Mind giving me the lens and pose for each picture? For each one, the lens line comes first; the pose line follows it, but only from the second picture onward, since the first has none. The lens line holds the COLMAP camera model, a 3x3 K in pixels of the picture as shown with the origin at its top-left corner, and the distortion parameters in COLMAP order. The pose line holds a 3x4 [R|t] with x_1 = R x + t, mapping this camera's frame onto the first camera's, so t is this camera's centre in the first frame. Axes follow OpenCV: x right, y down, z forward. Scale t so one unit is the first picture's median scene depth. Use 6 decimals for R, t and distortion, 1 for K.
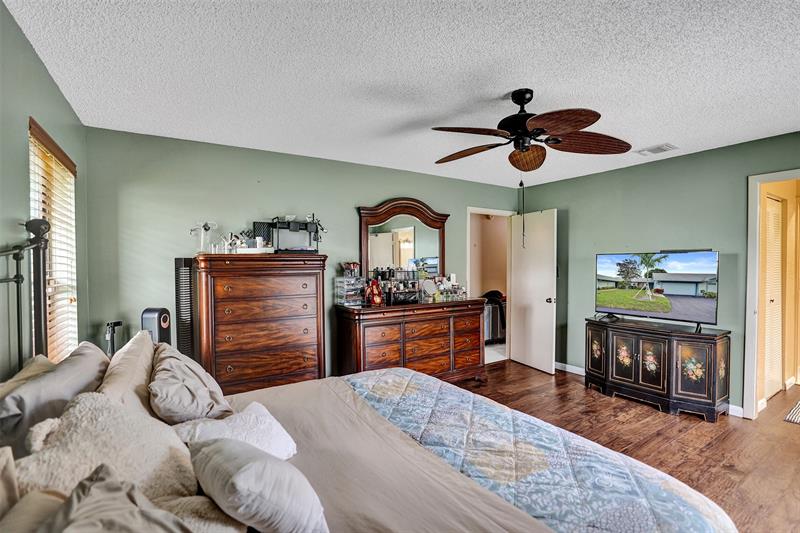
lens RADIAL K [[361.6, 0, 396.8], [0, 361.6, 282.1], [0, 0, 1]] dist [-0.022520, 0.000028]
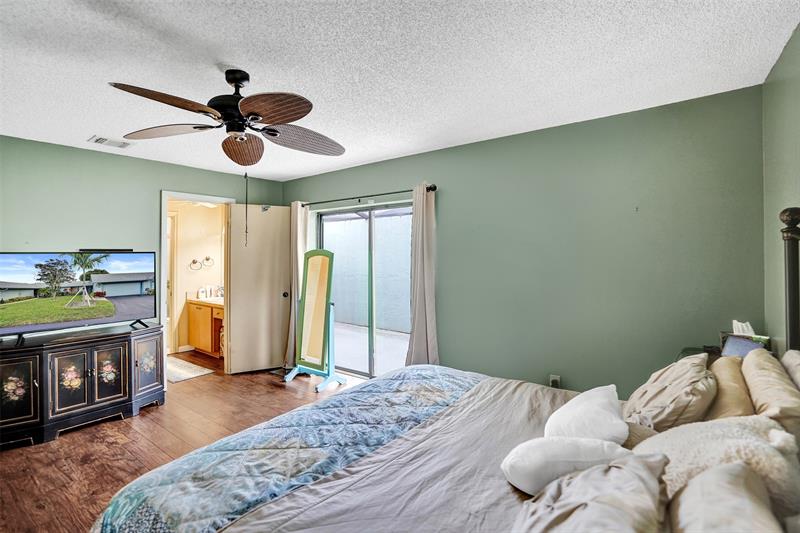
lens RADIAL K [[362.6, 0, 400.0], [0, 362.6, 266.5], [0, 0, 1]] dist [-0.023110, -0.000388]
pose [[-0.361905, -0.008376, 0.932177, -0.393192], [0.061918, 0.997535, 0.033002, -0.027706], [-0.930156, 0.069663, -0.360495, 0.607820]]
